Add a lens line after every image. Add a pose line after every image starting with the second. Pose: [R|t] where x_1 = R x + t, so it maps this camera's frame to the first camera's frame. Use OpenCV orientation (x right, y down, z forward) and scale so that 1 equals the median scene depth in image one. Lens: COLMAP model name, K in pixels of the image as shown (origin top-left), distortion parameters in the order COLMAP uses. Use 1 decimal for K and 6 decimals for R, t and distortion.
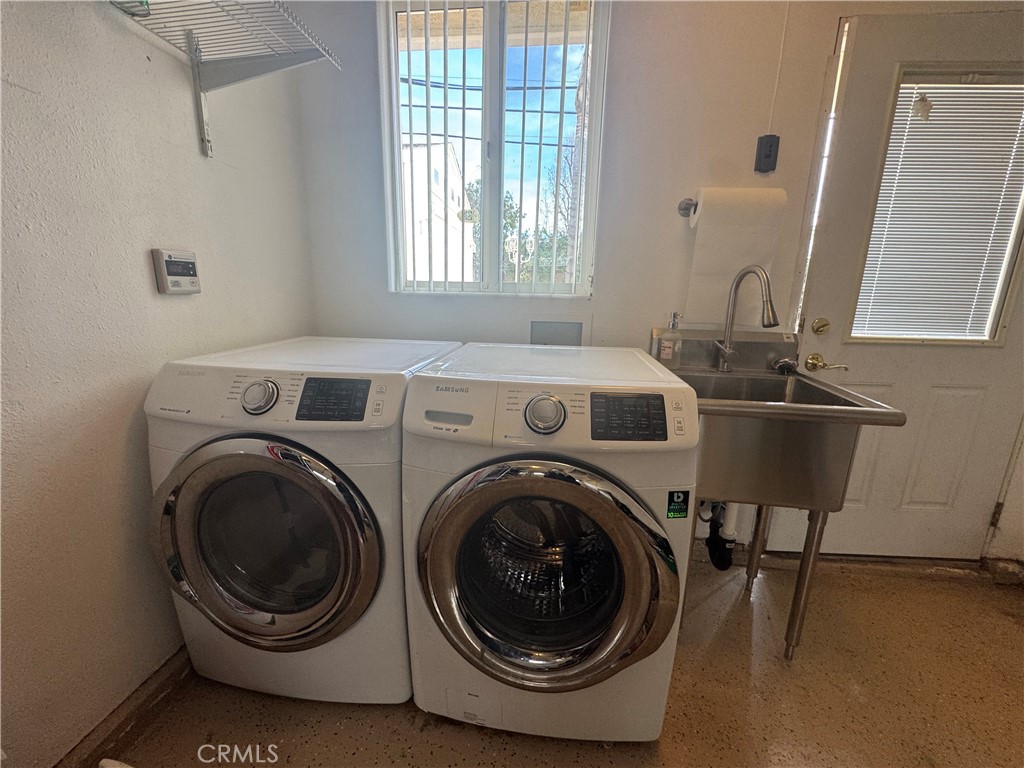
lens RADIAL K [[406.3, 0, 512.0], [0, 406.3, 384.0], [0, 0, 1]] dist [-0.002156, 0.000394]
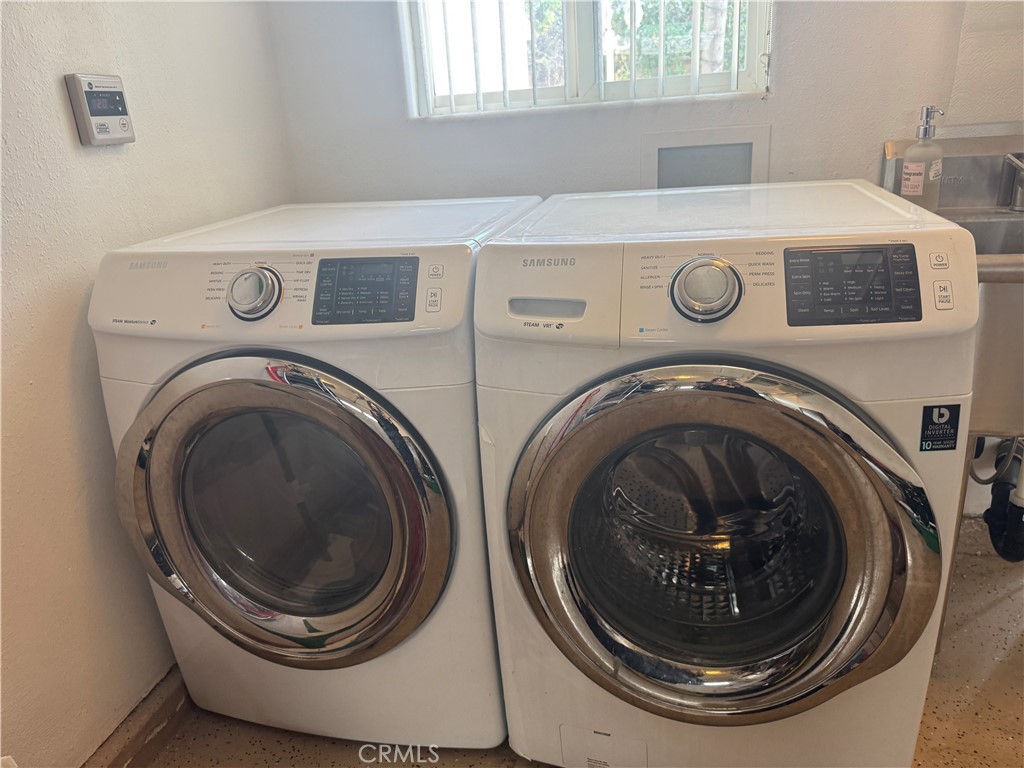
lens RADIAL K [[724.1, 0, 507.3], [0, 724.1, 381.9], [0, 0, 1]] dist [0.066058, -0.091663]
pose [[0.990374, -0.045478, -0.130733, -0.070800], [0.061079, 0.991143, 0.117923, 0.058507], [0.124212, -0.124773, 0.984379, -0.120320]]
